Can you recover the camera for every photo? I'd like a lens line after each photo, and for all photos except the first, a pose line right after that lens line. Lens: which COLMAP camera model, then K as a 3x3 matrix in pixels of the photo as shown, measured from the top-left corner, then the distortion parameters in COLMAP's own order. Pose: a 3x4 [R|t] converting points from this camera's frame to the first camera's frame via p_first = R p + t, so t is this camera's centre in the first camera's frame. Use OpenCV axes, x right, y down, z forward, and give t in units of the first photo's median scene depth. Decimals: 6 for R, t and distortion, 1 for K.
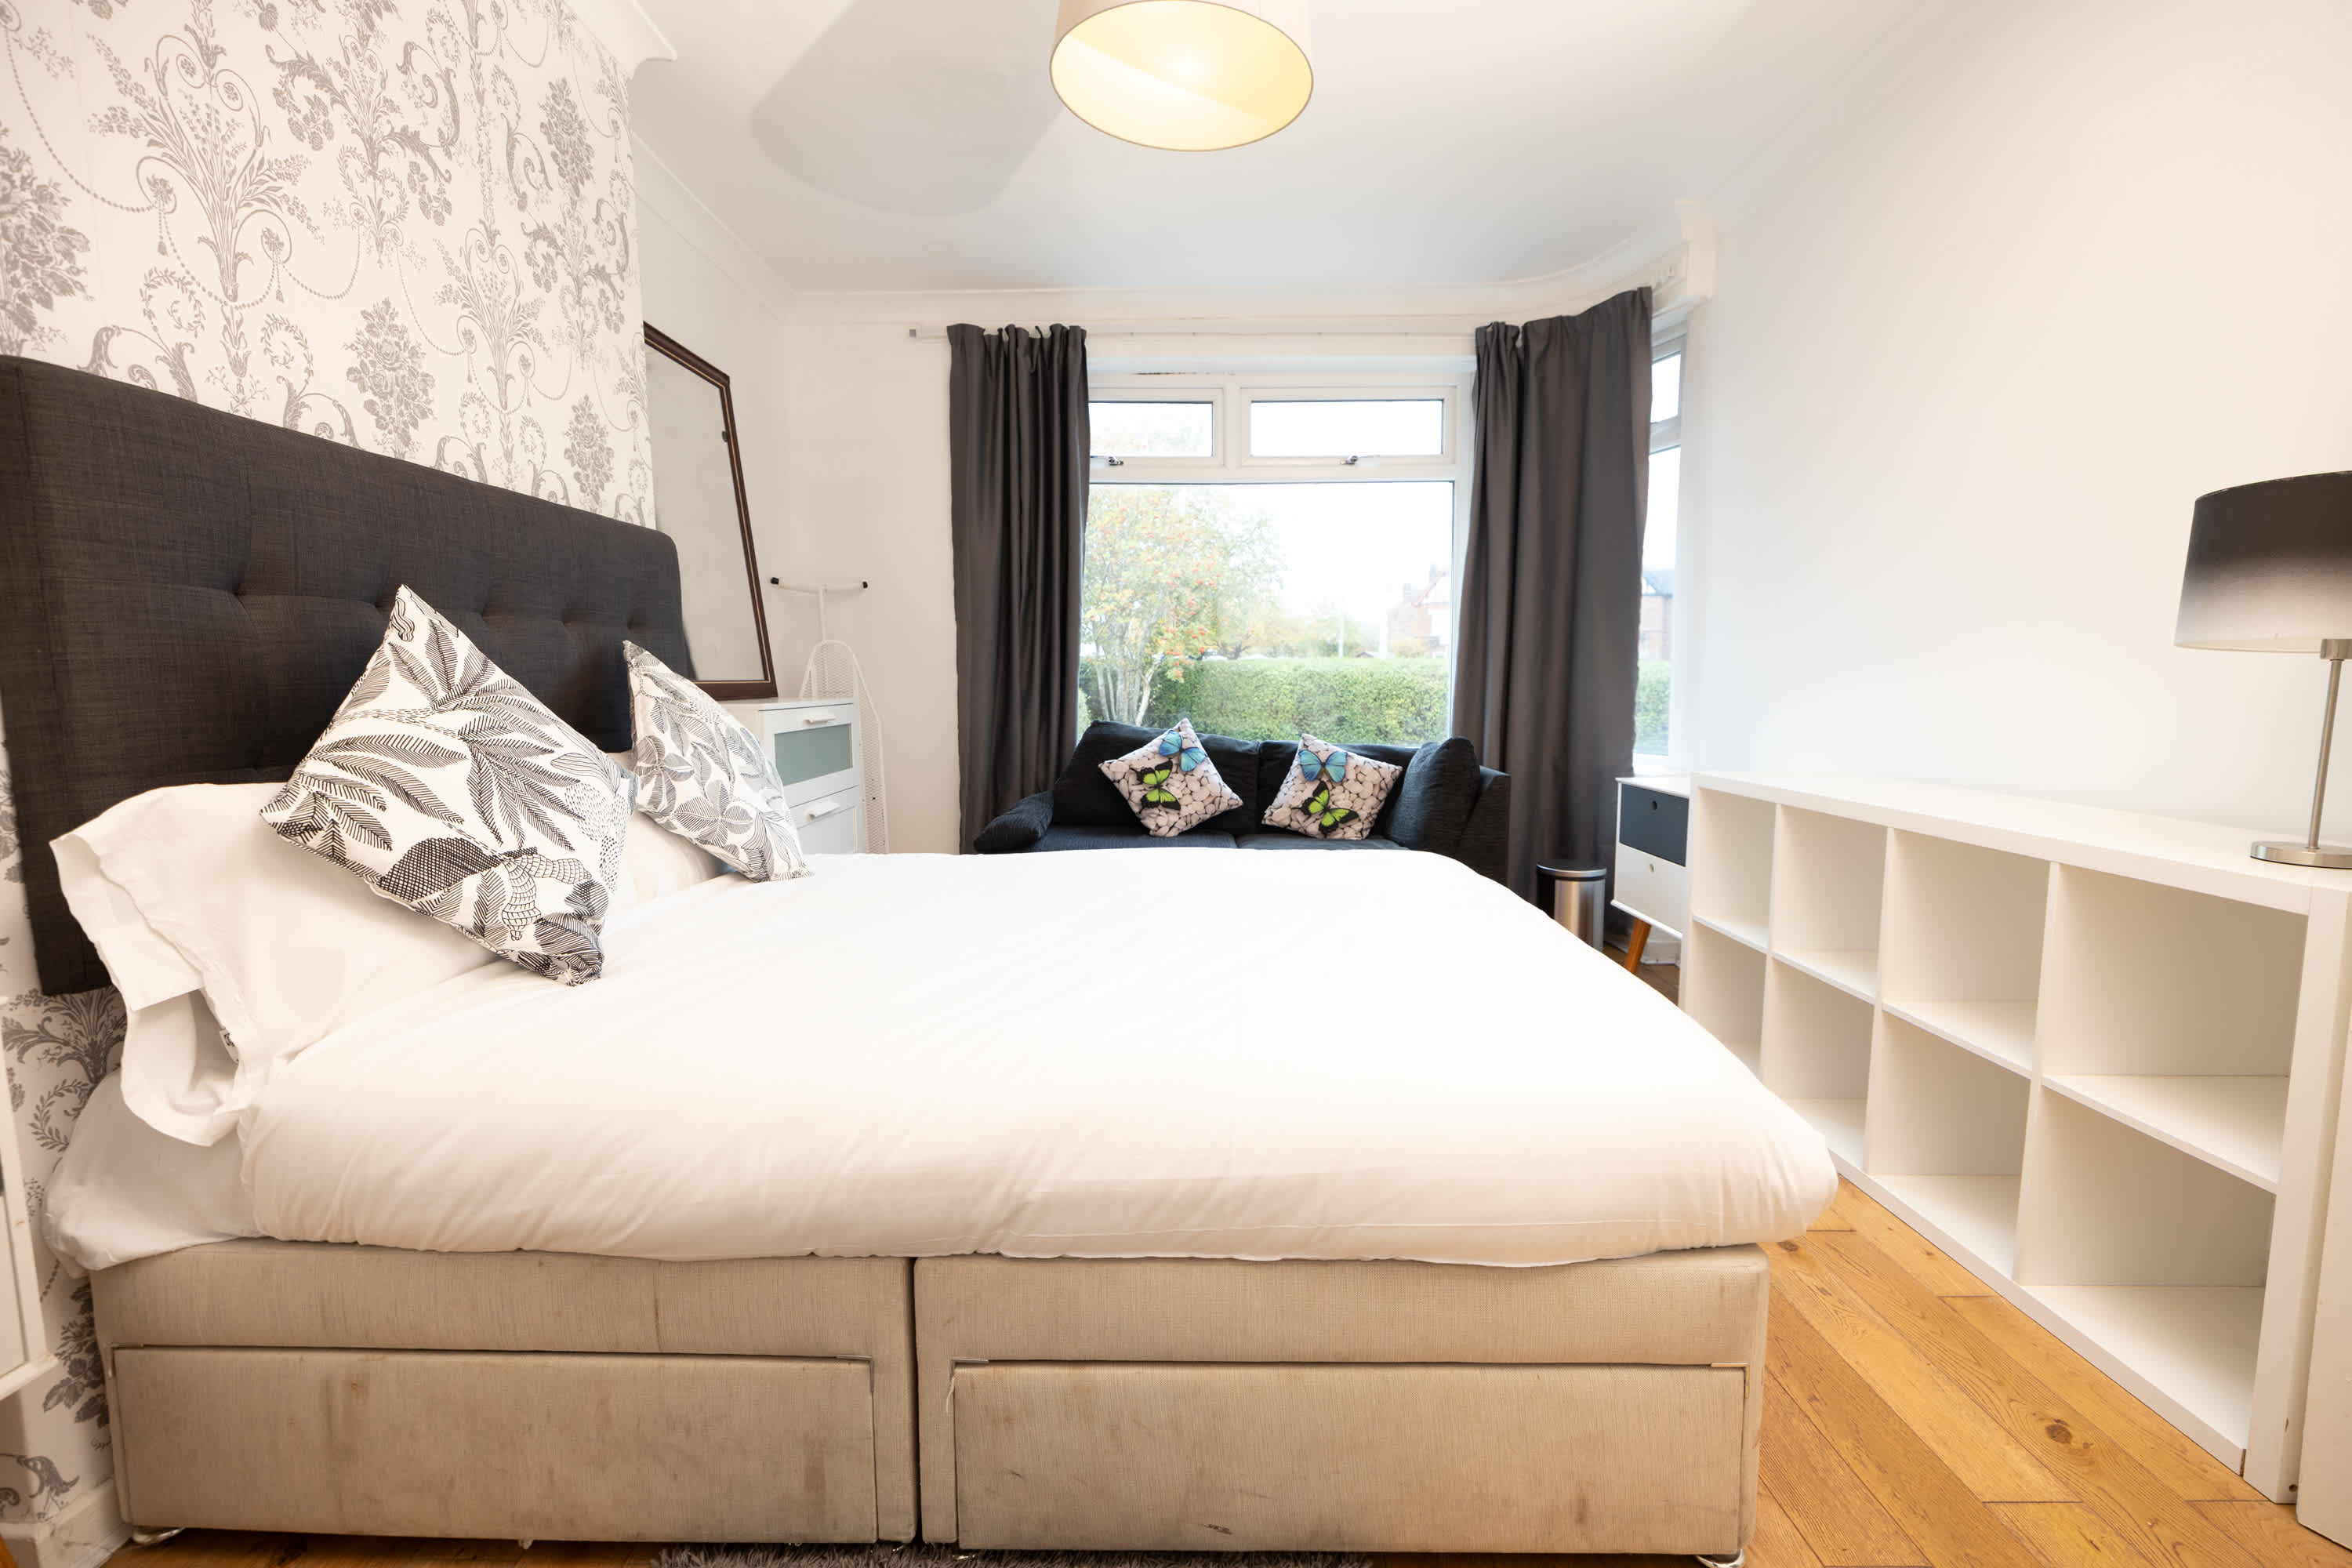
lens RADIAL K [[981.0, 0, 1174.3], [0, 981.0, 778.2], [0, 0, 1]] dist [0.000515, 0.000025]
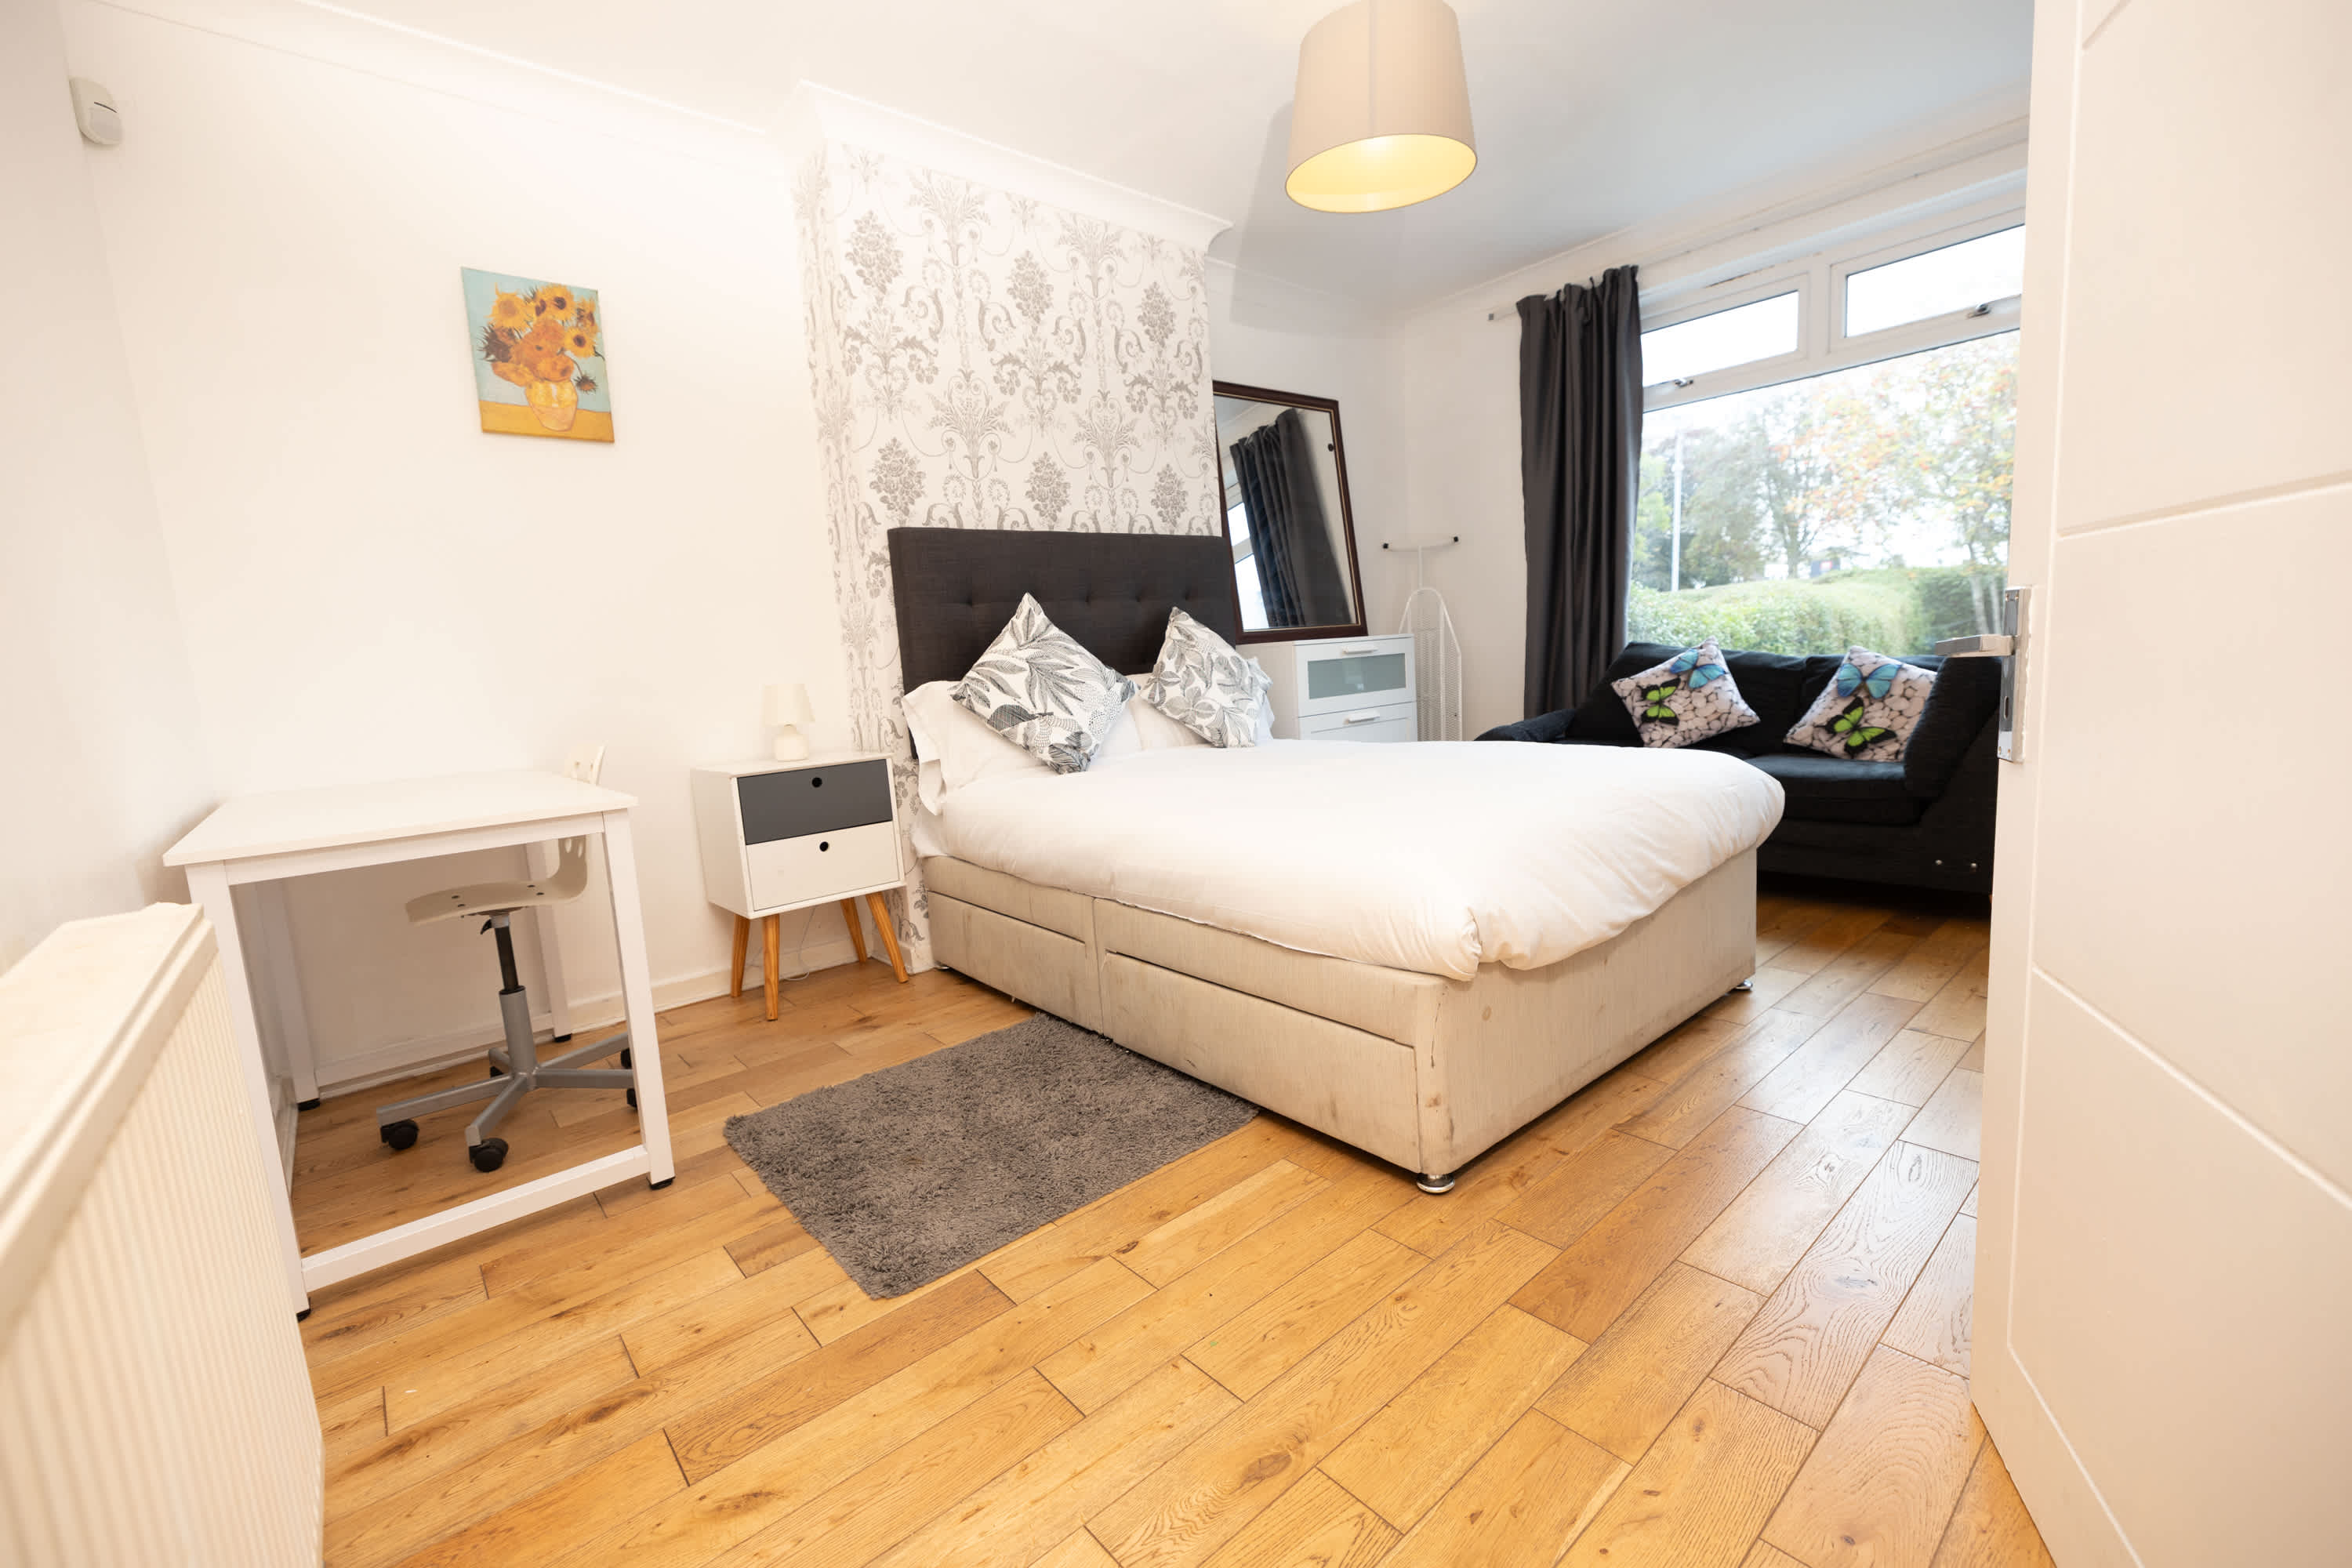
lens RADIAL K [[981.0, 0, 1174.3], [0, 981.0, 778.2], [0, 0, 1]] dist [0.000515, 0.000025]
pose [[0.653439, 0.056890, -0.754838, 0.440881], [-0.012754, 0.997858, 0.064165, 0.028433], [0.756872, -0.032301, 0.652765, -0.076449]]
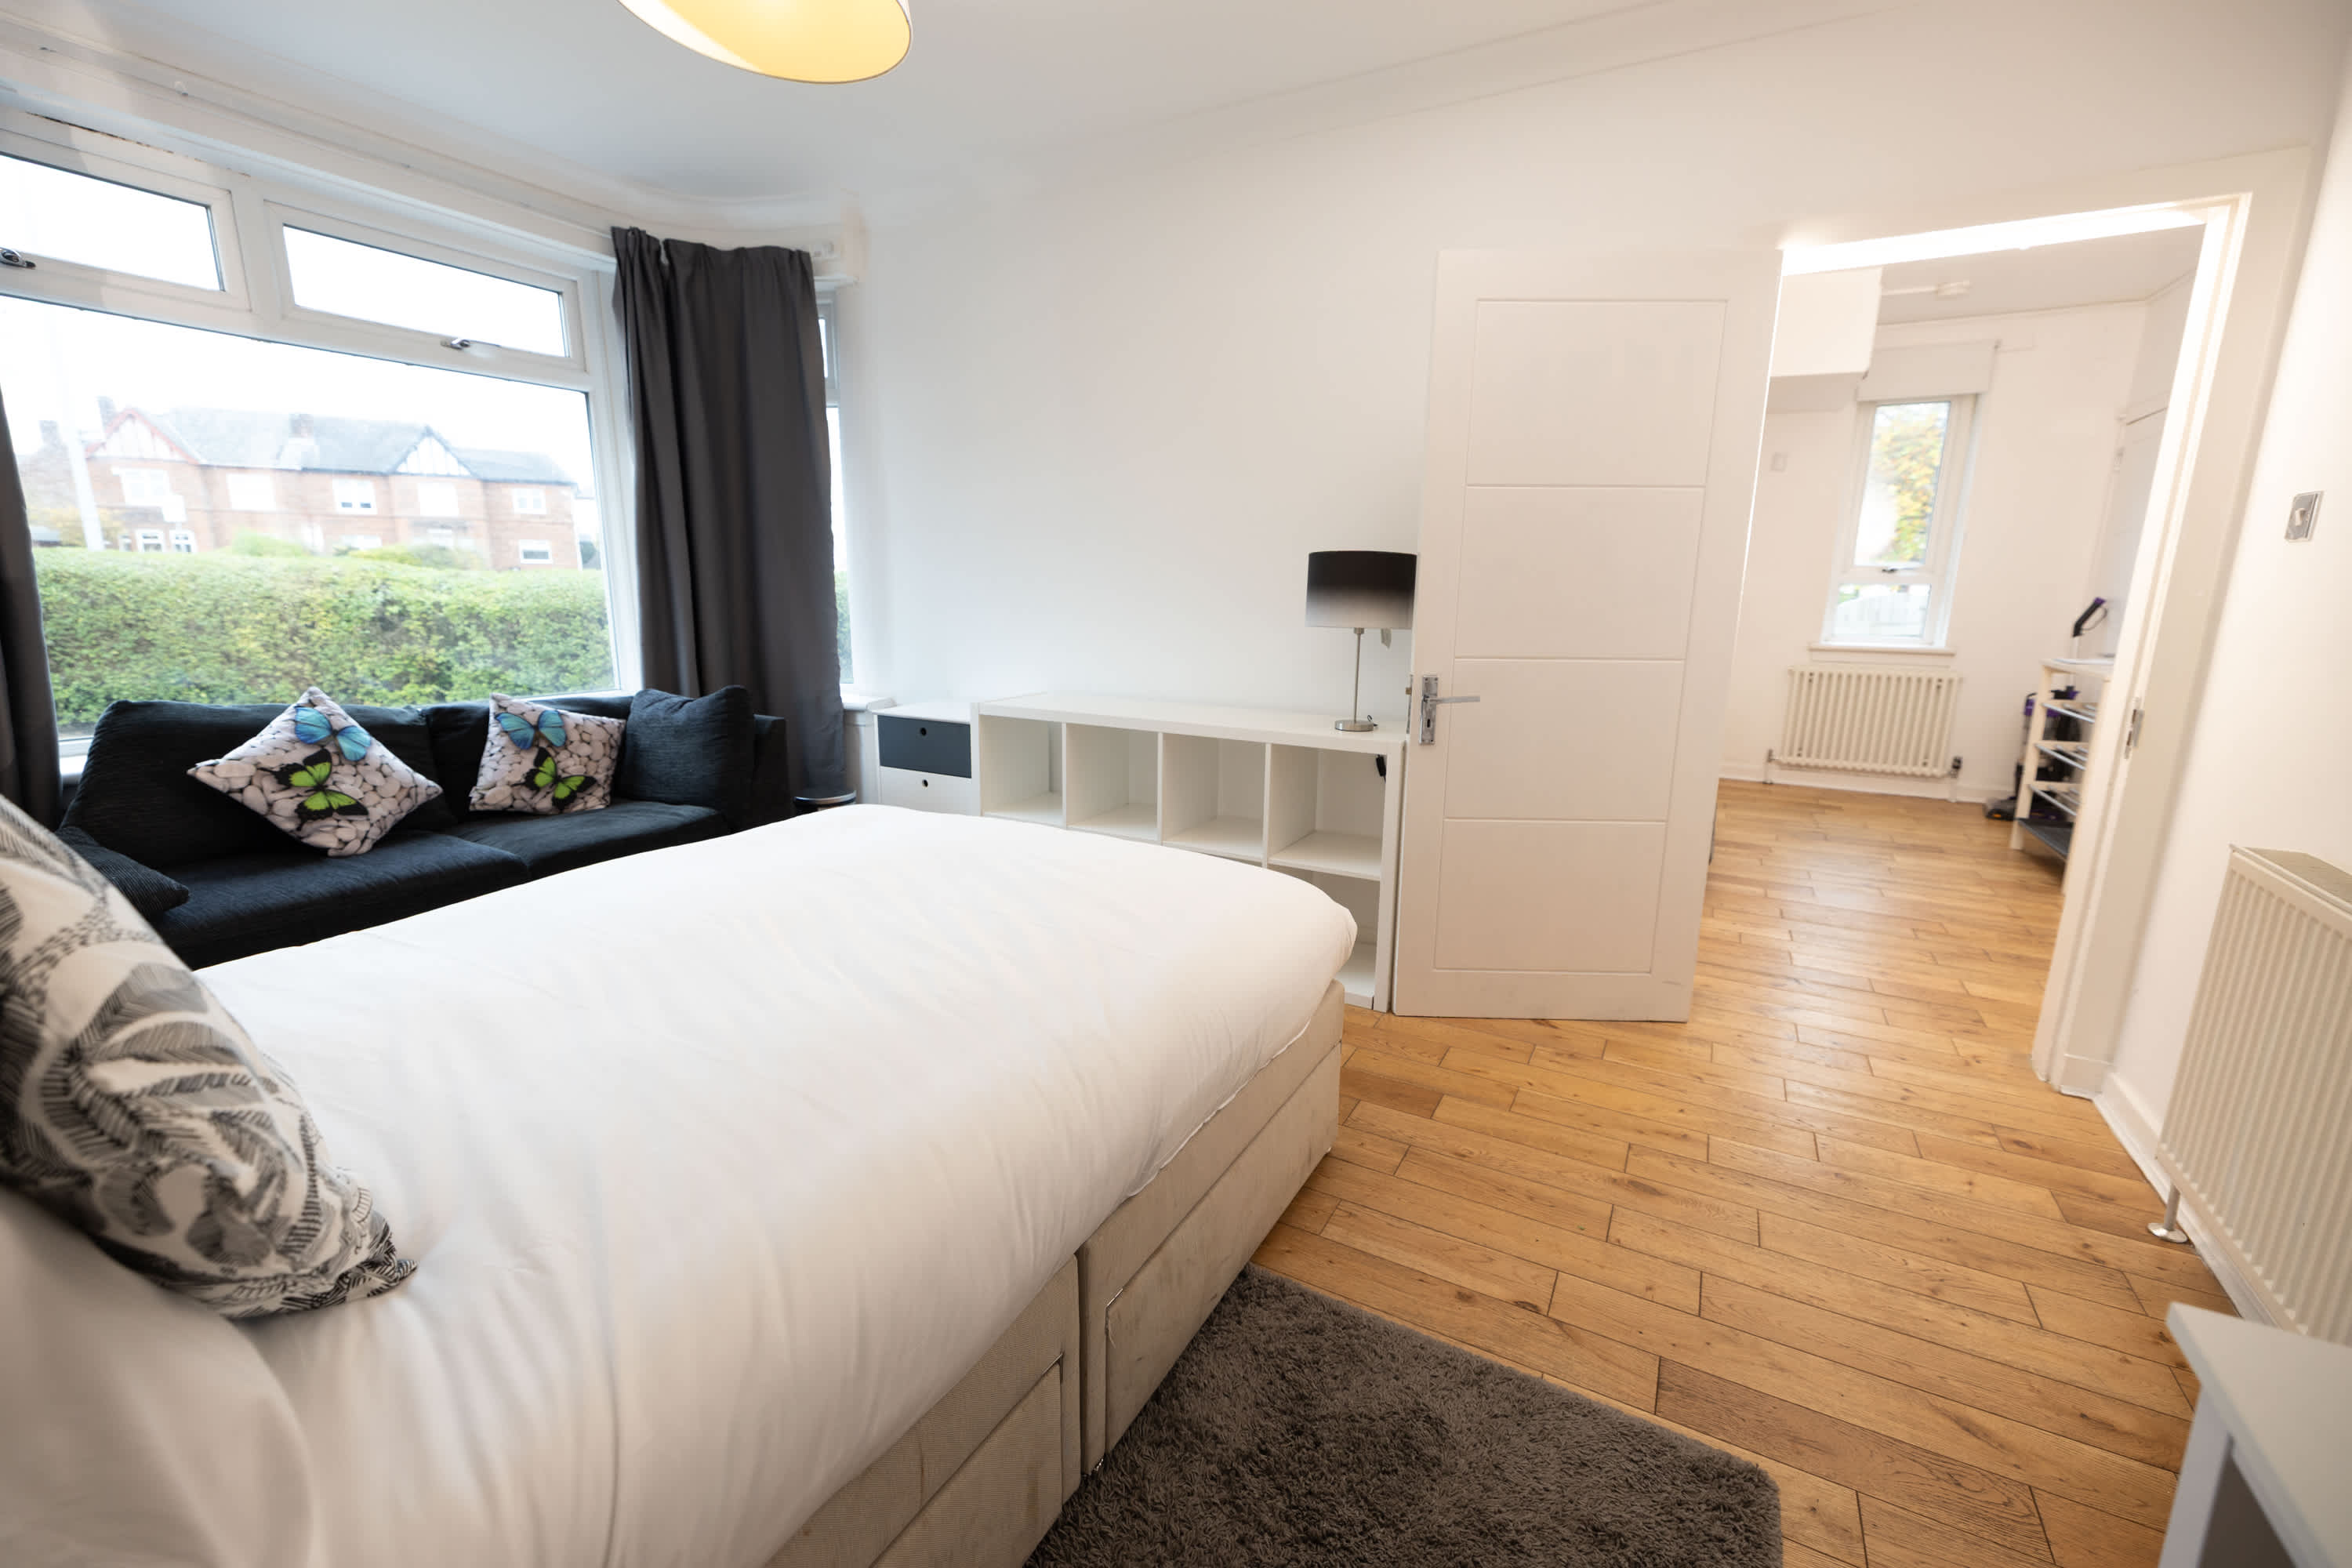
lens RADIAL K [[981.0, 0, 1174.3], [0, 981.0, 778.2], [0, 0, 1]] dist [0.000515, 0.000025]
pose [[0.472004, -0.166841, 0.865665, -0.339577], [0.073018, 0.985954, 0.150212, -0.060160], [-0.878567, -0.007692, 0.477557, 0.118689]]
